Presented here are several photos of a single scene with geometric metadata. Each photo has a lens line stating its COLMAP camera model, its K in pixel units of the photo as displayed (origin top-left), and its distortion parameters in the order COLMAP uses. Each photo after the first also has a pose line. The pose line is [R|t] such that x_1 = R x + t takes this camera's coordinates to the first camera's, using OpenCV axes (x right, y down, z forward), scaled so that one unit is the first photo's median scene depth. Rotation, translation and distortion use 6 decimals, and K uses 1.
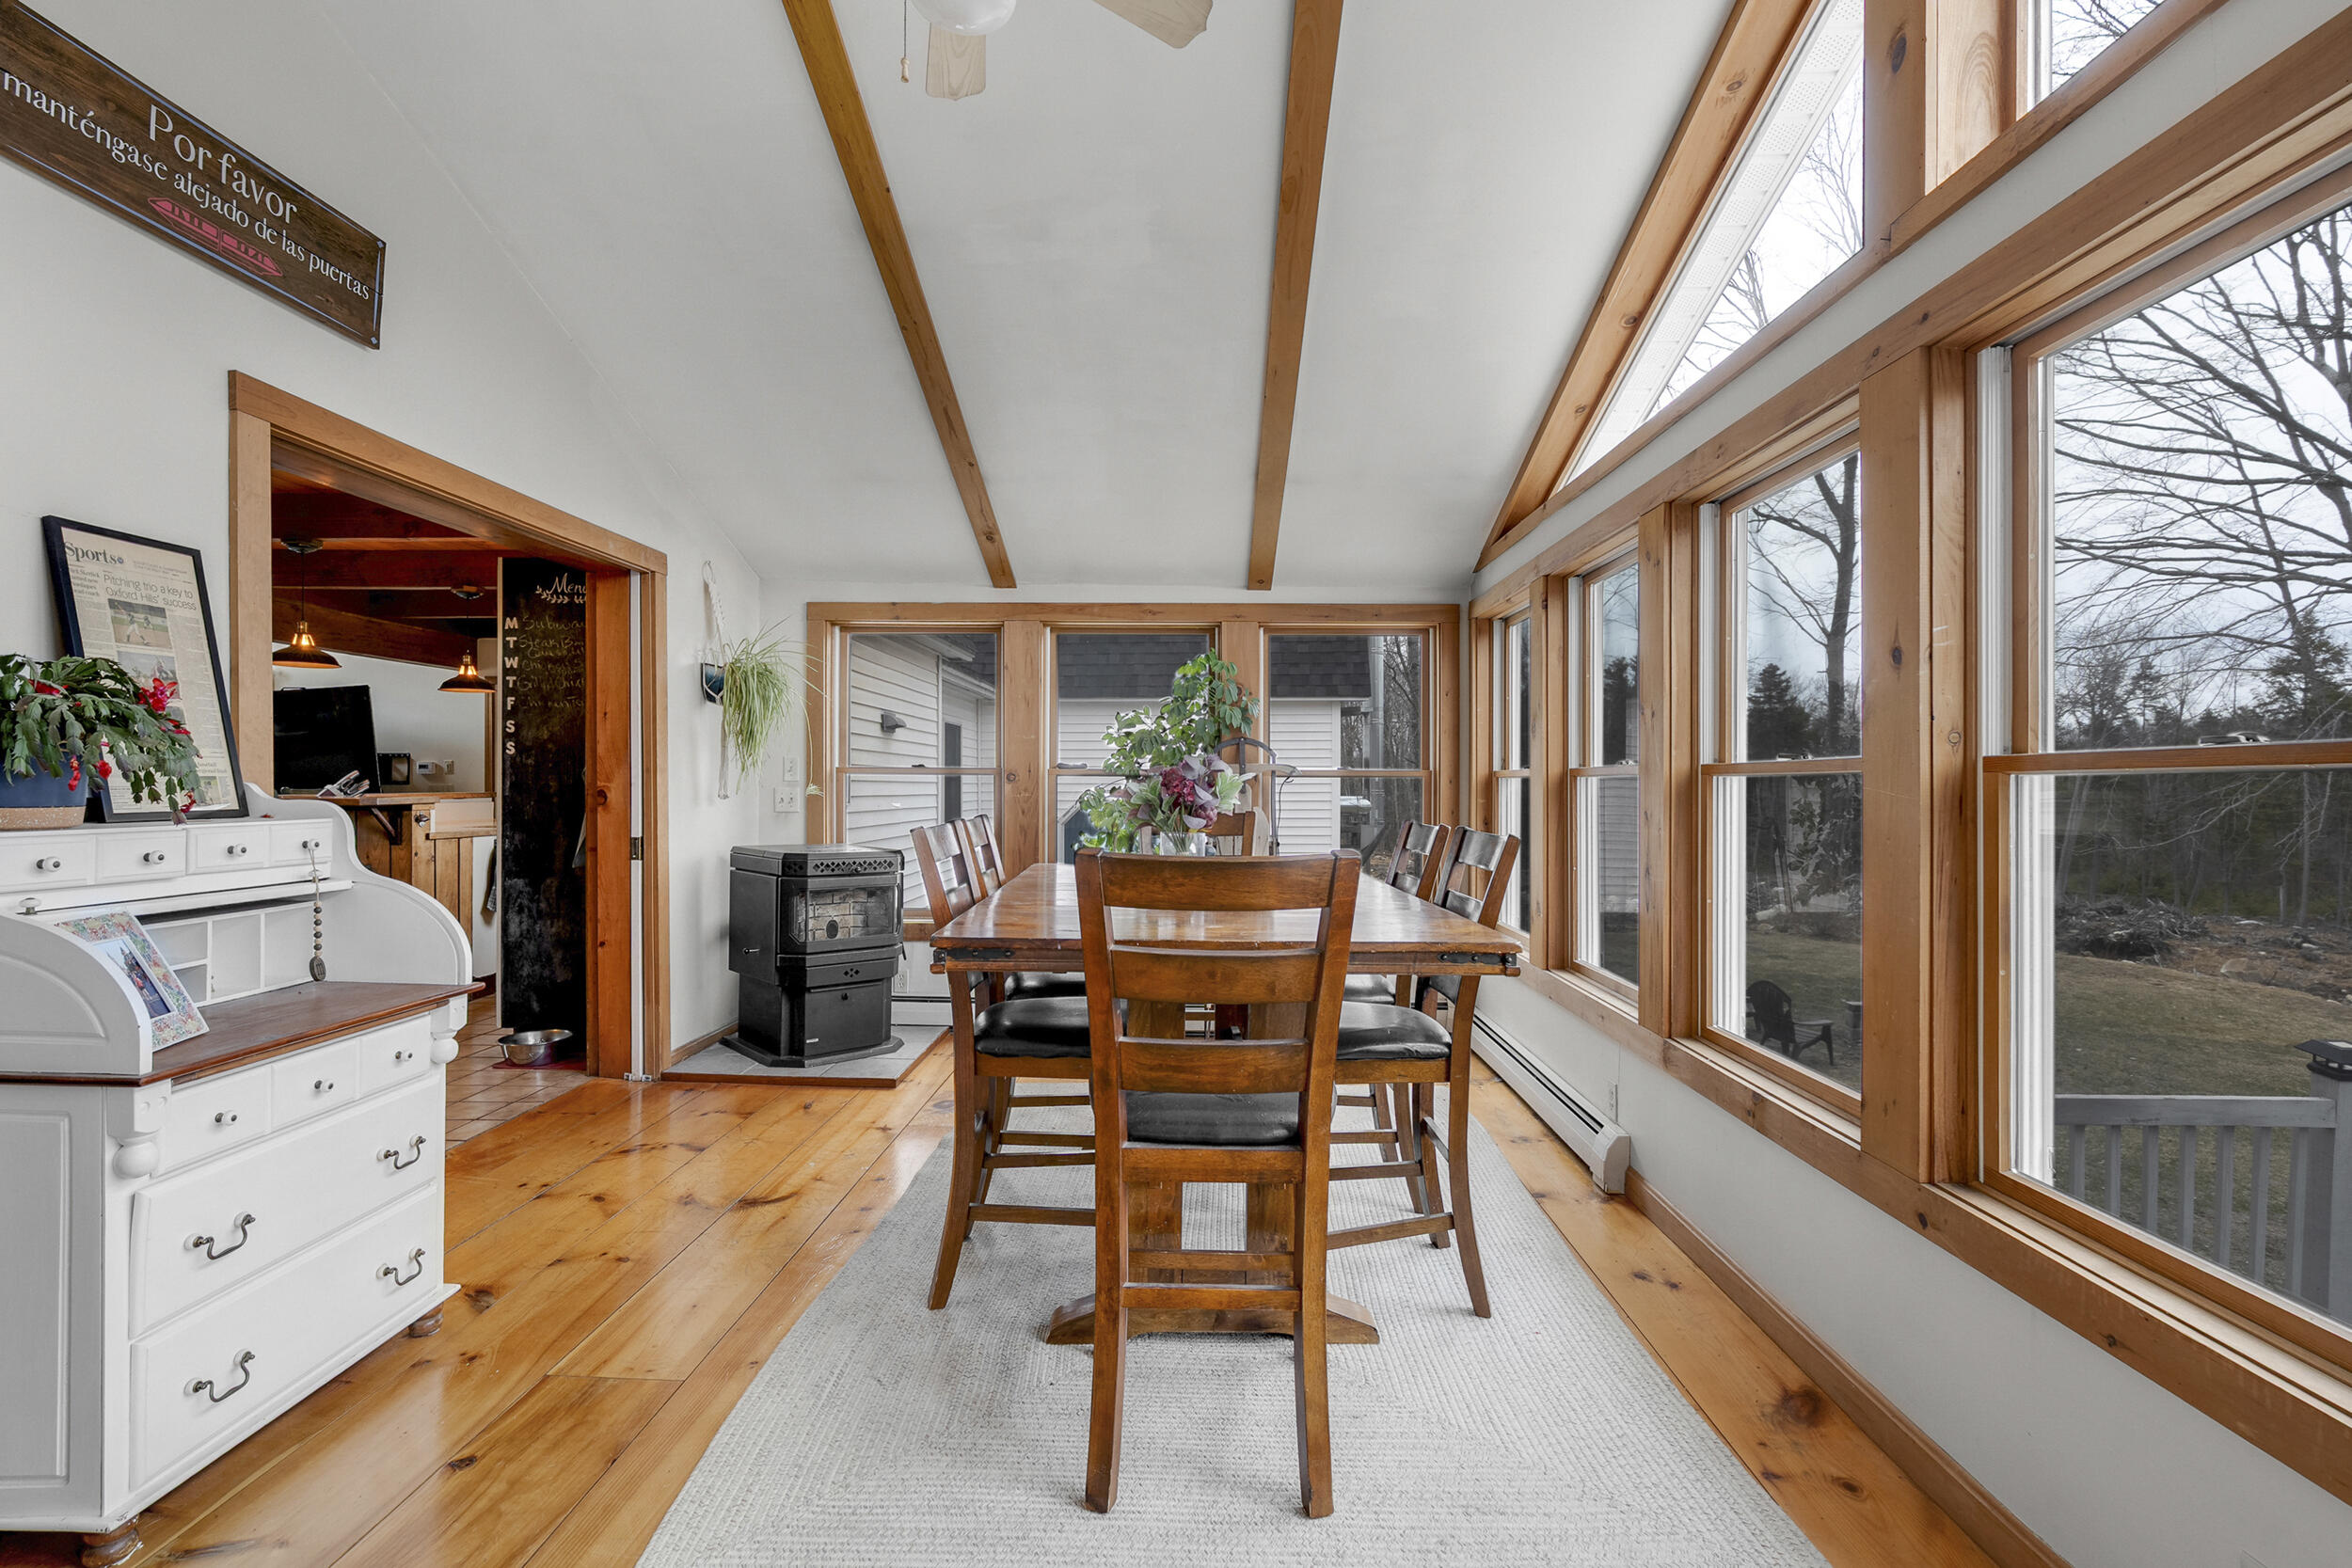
lens RADIAL K [[1072.4, 0, 1177.0], [0, 1072.4, 775.3], [0, 0, 1]] dist [-0.005090, 0.000637]
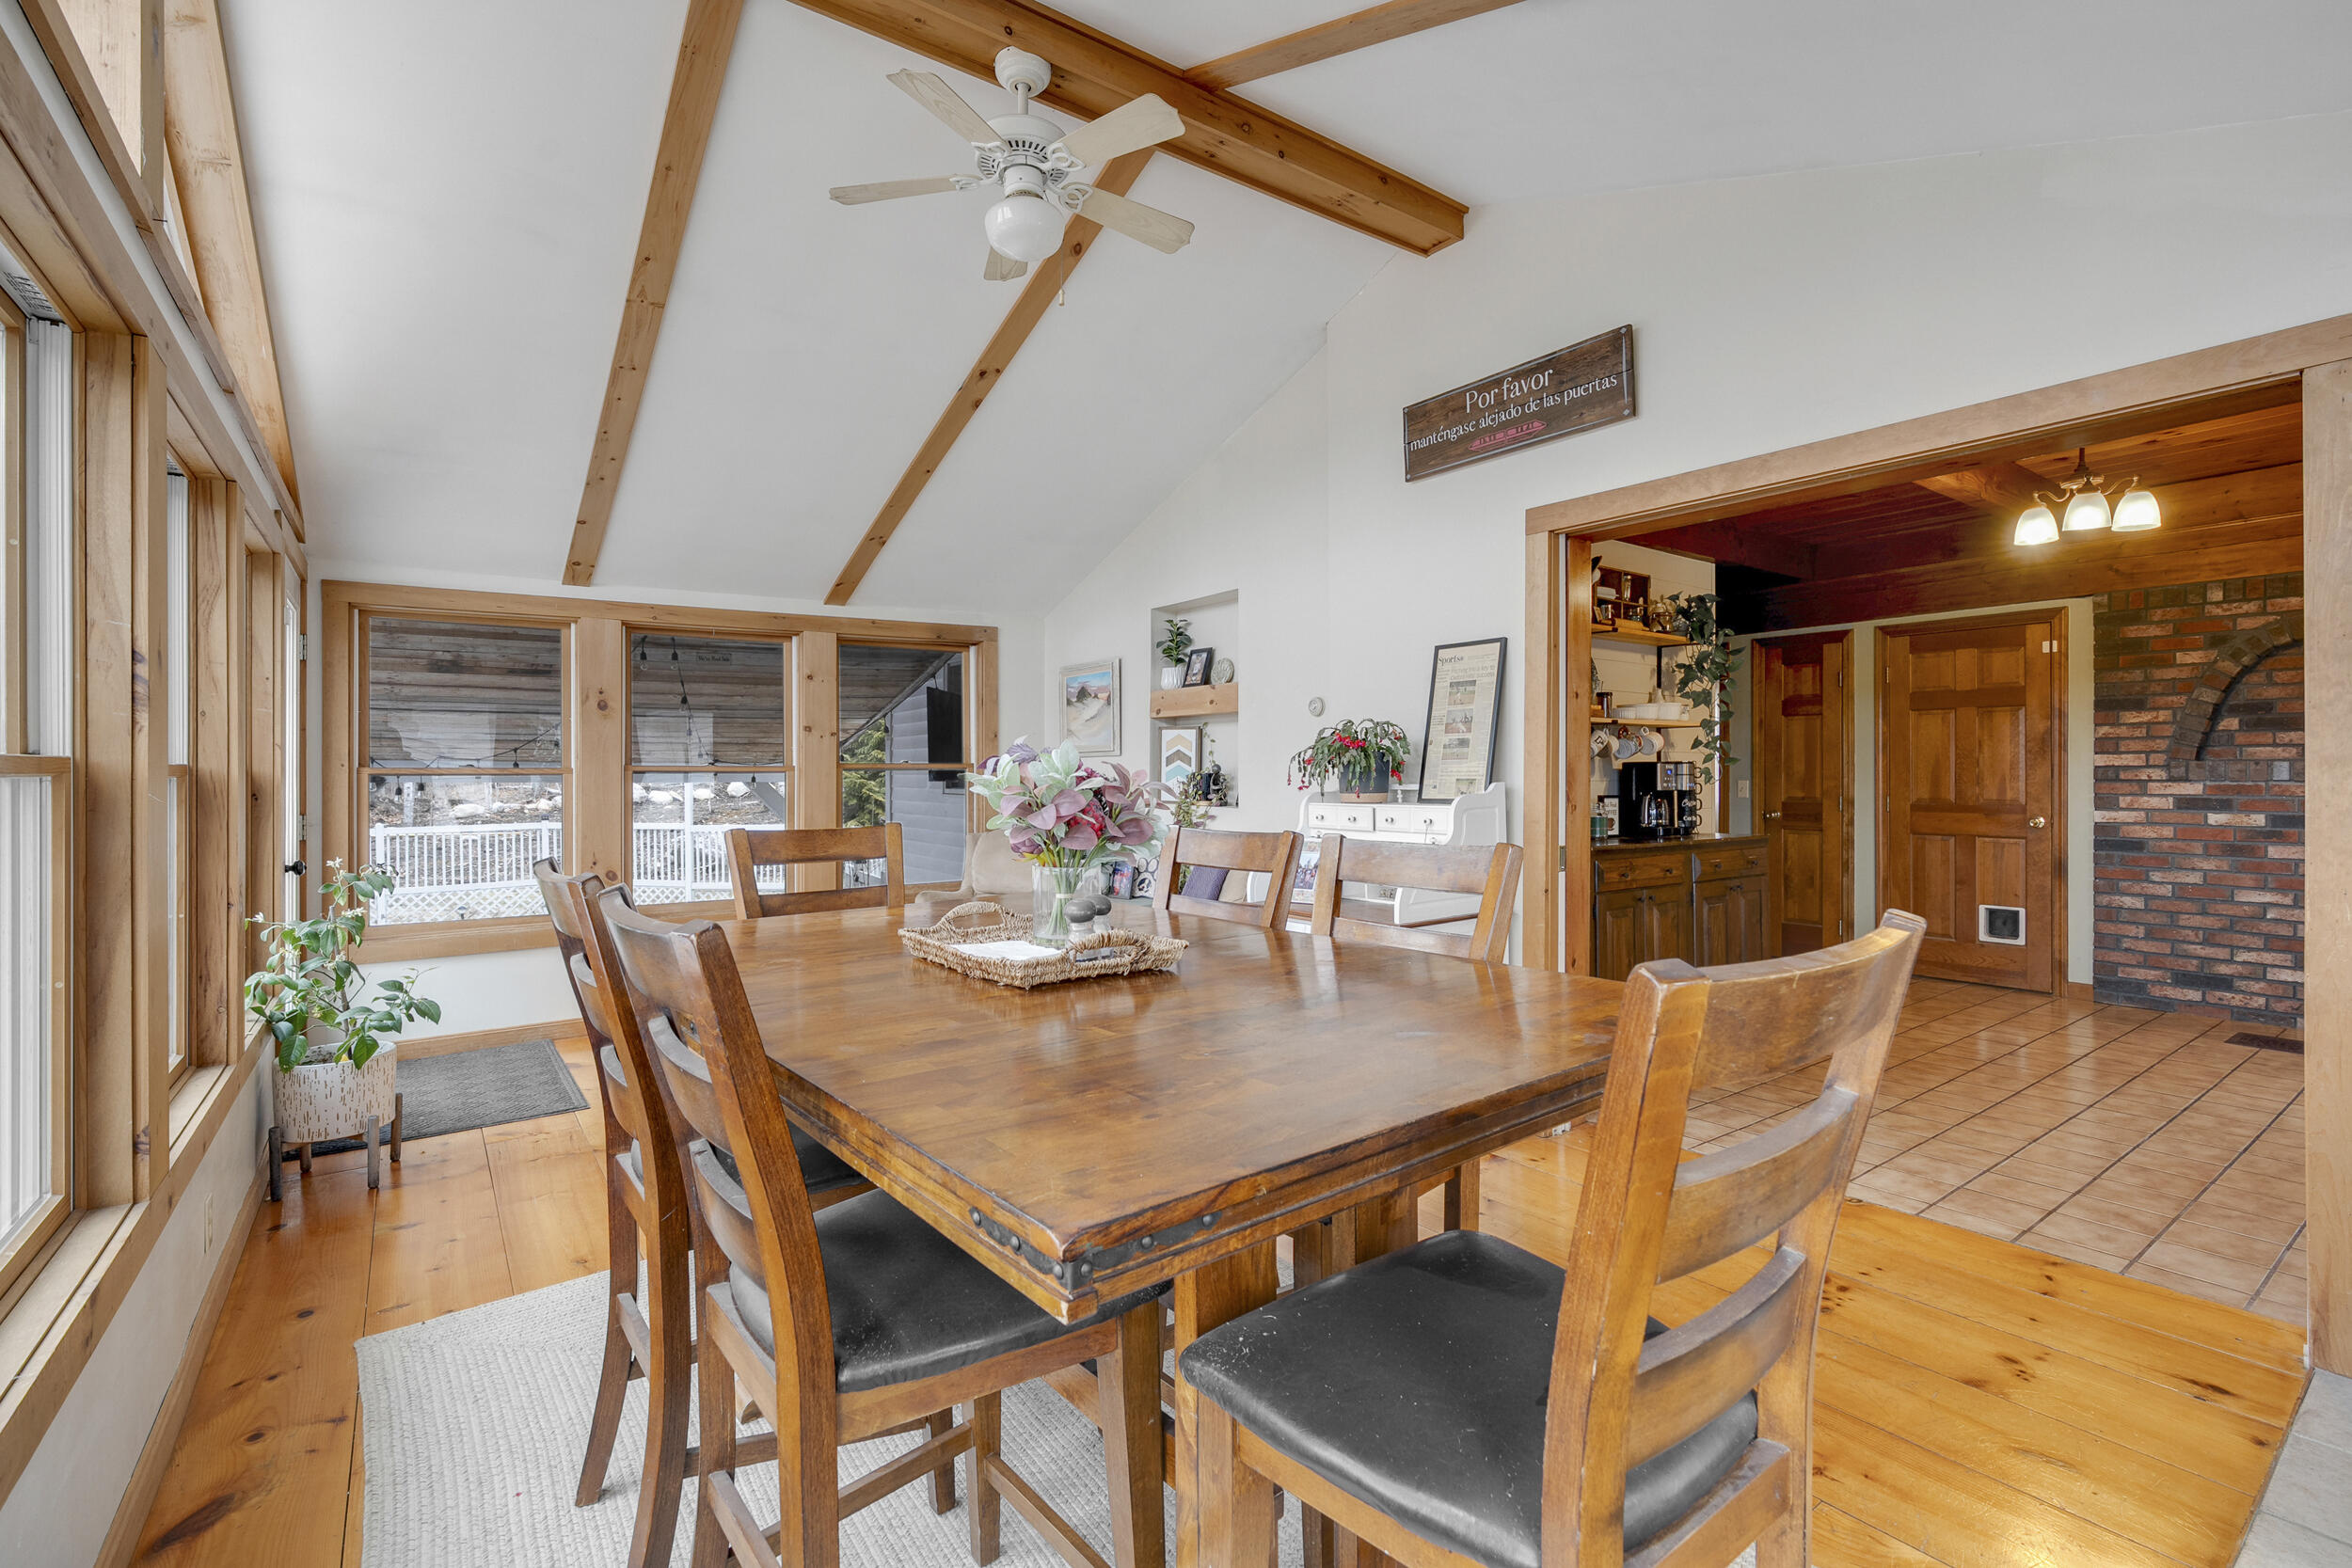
lens RADIAL K [[1072.4, 0, 1177.0], [0, 1072.4, 775.3], [0, 0, 1]] dist [-0.005090, 0.000637]
pose [[-0.796521, -0.002451, -0.604606, 0.408758], [0.003847, 0.999951, -0.009122, 0.010866], [0.604599, -0.009592, -0.796473, 1.793452]]
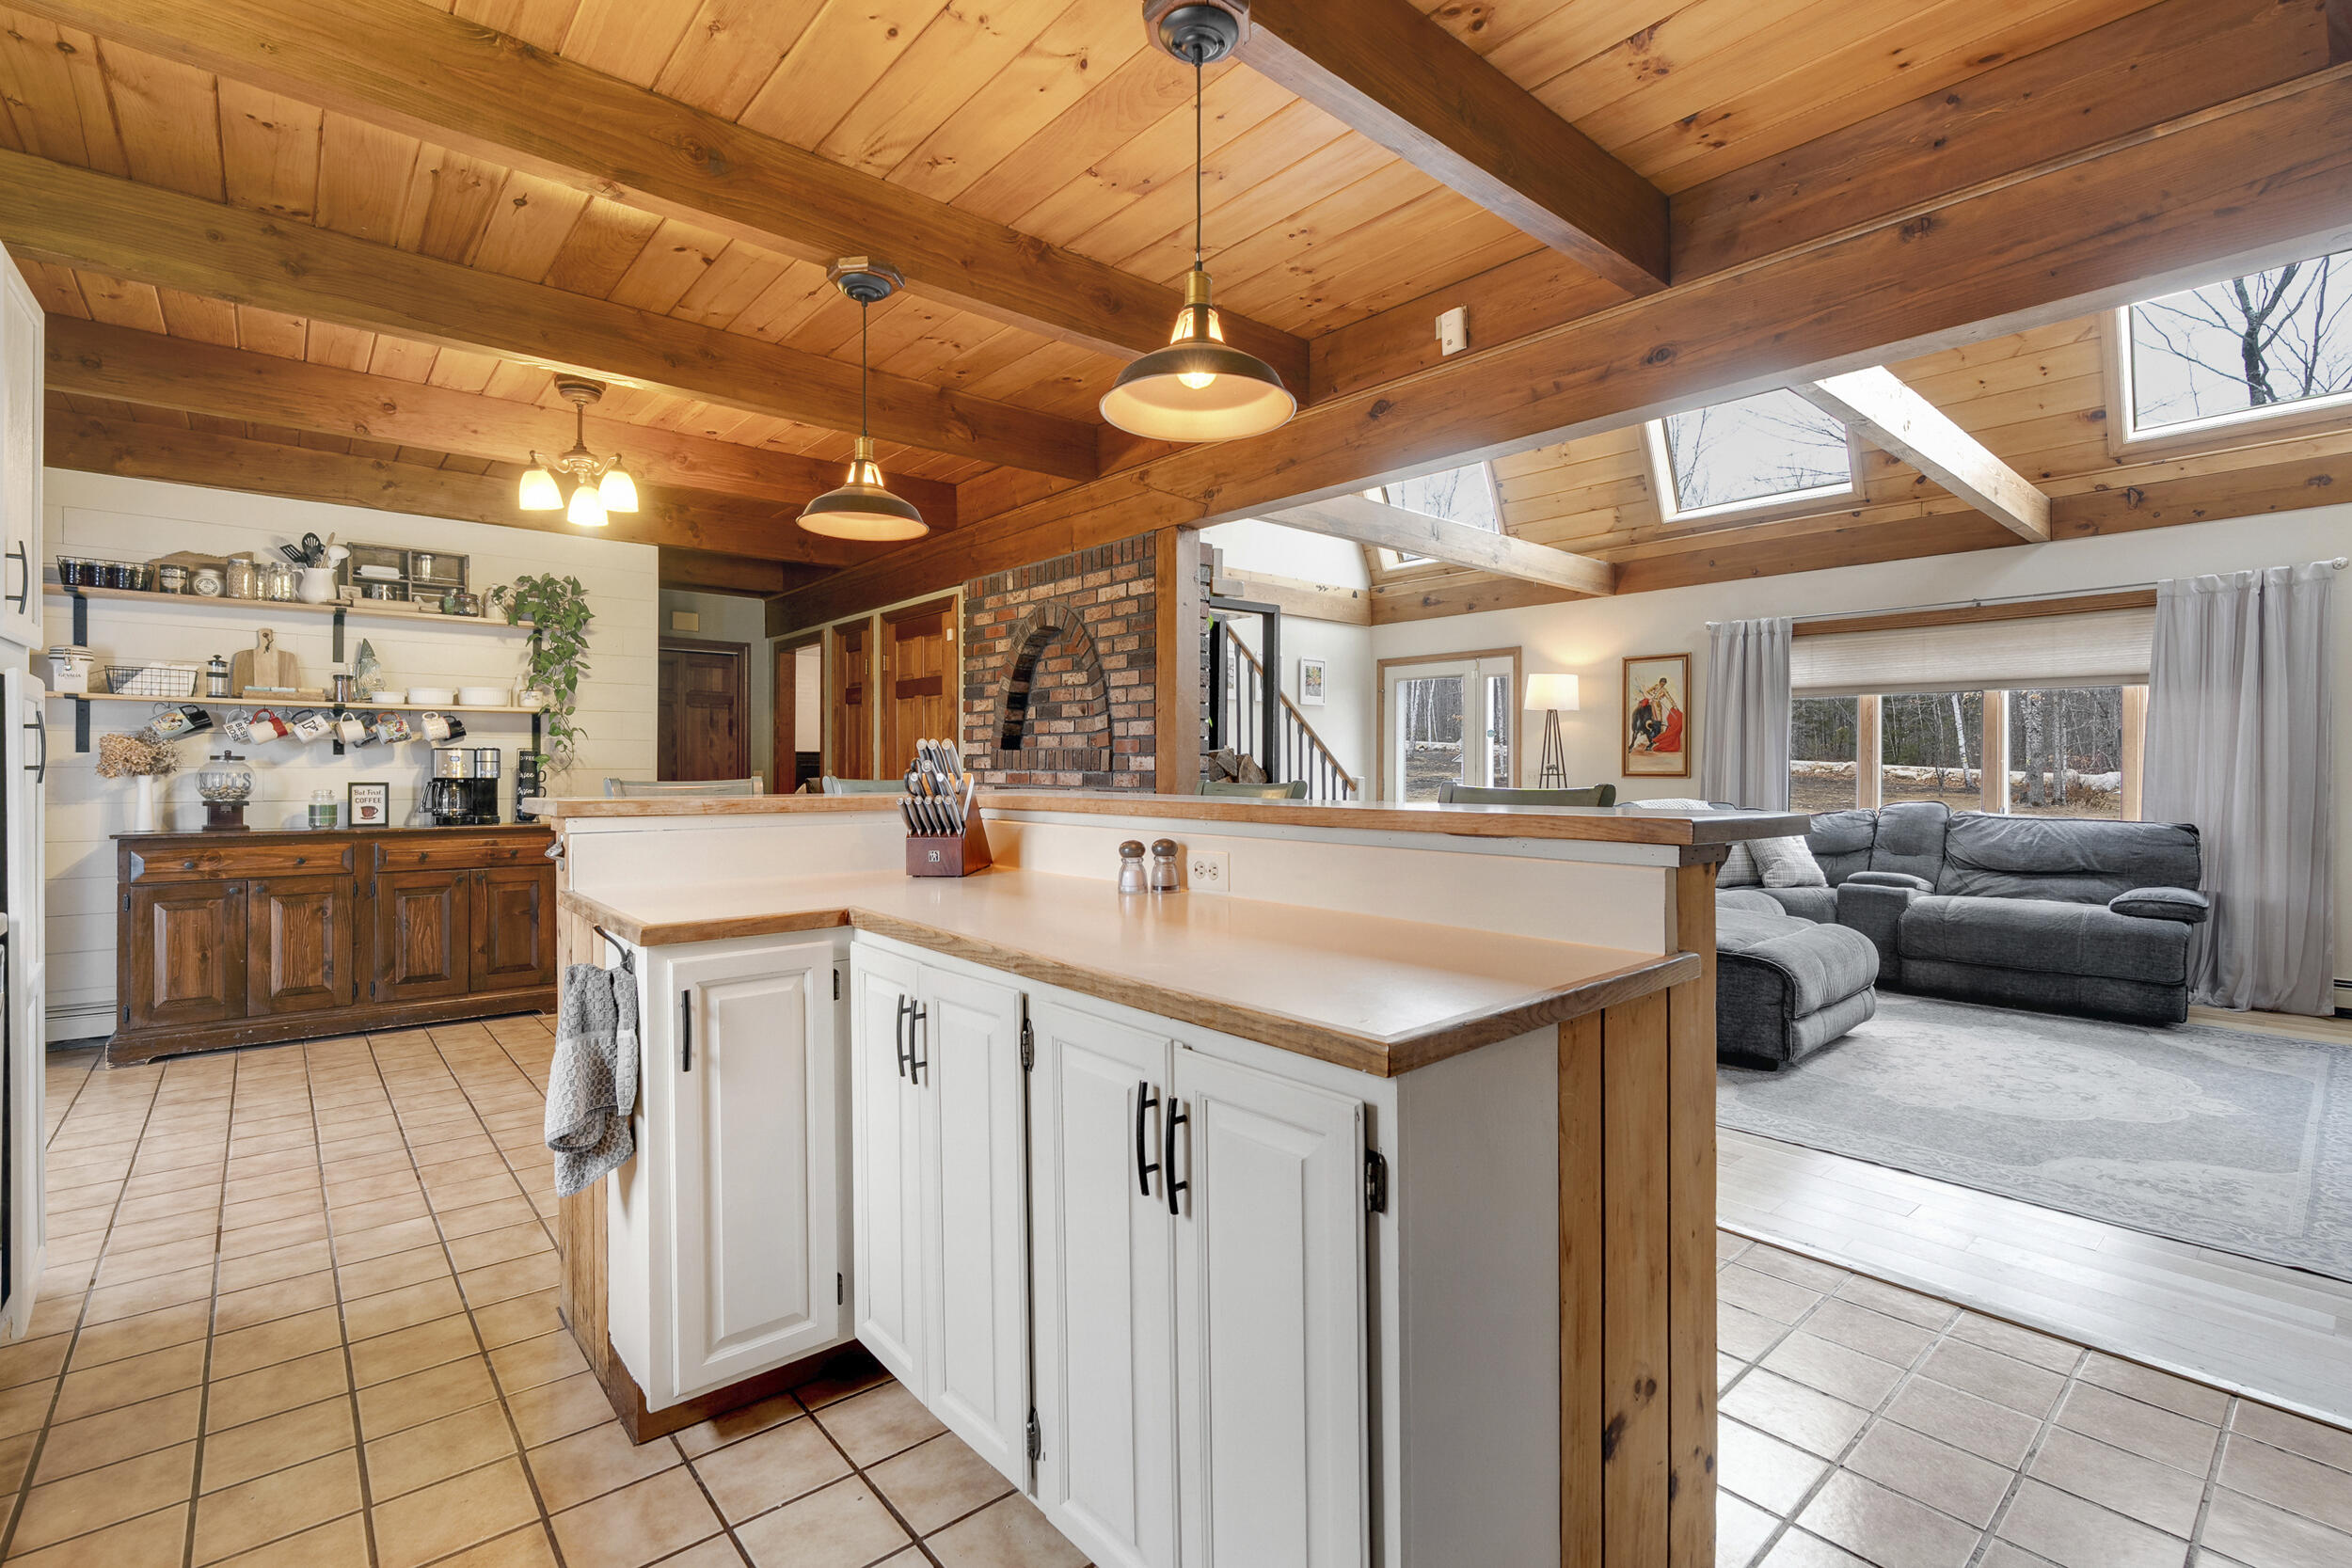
lens RADIAL K [[1061.3, 0, 1173.1], [0, 1061.3, 770.3], [0, 0, 1]] dist [-0.010458, 0.004408]
pose [[-0.742711, -0.000095, -0.669612, -1.262200], [0.003438, 0.999986, -0.003955, 0.020625], [0.669604, -0.005240, -0.742700, 3.060957]]
